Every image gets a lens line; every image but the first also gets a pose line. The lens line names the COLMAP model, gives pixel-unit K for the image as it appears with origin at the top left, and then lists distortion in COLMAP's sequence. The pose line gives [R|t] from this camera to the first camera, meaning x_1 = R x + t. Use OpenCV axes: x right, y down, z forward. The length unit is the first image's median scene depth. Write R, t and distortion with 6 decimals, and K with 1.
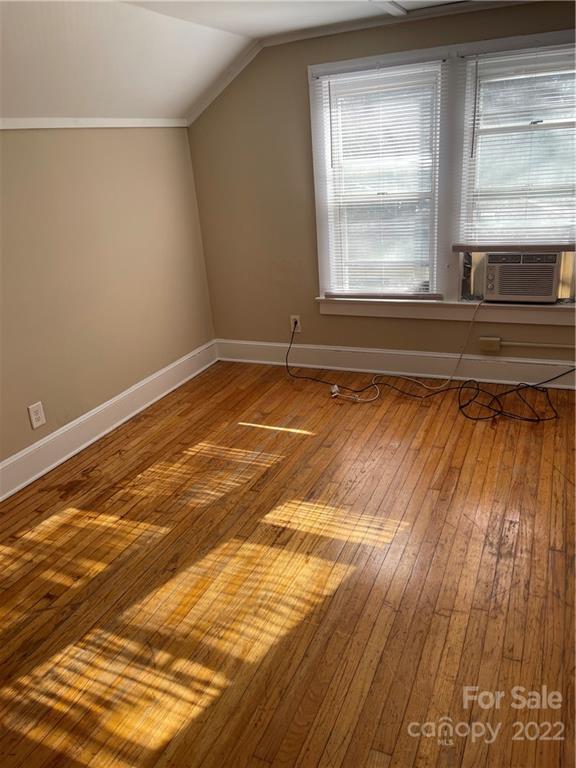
lens RADIAL K [[579.9, 0, 291.3], [0, 579.9, 385.3], [0, 0, 1]] dist [0.067369, -0.067730]
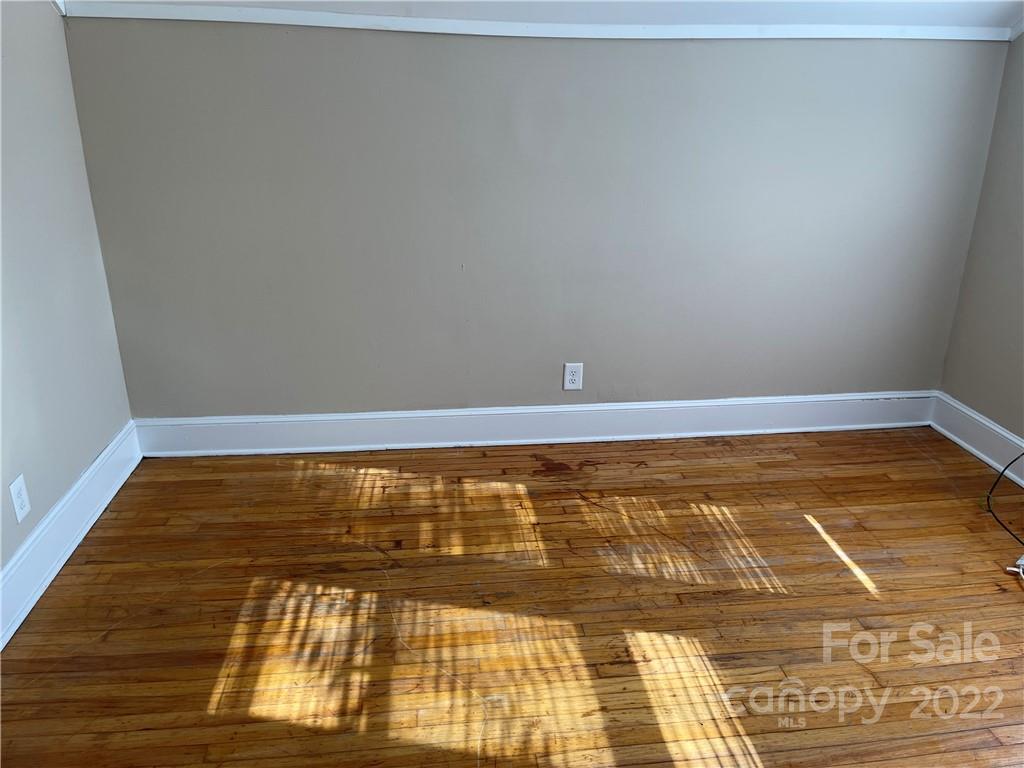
lens RADIAL K [[773.1, 0, 515.3], [0, 773.1, 383.4], [0, 0, 1]] dist [0.067369, -0.067730]
pose [[0.514005, 0.384828, -0.766620, 0.398056], [-0.363326, 0.907262, 0.211823, -0.150806], [0.777041, 0.169655, 0.606155, 0.256788]]
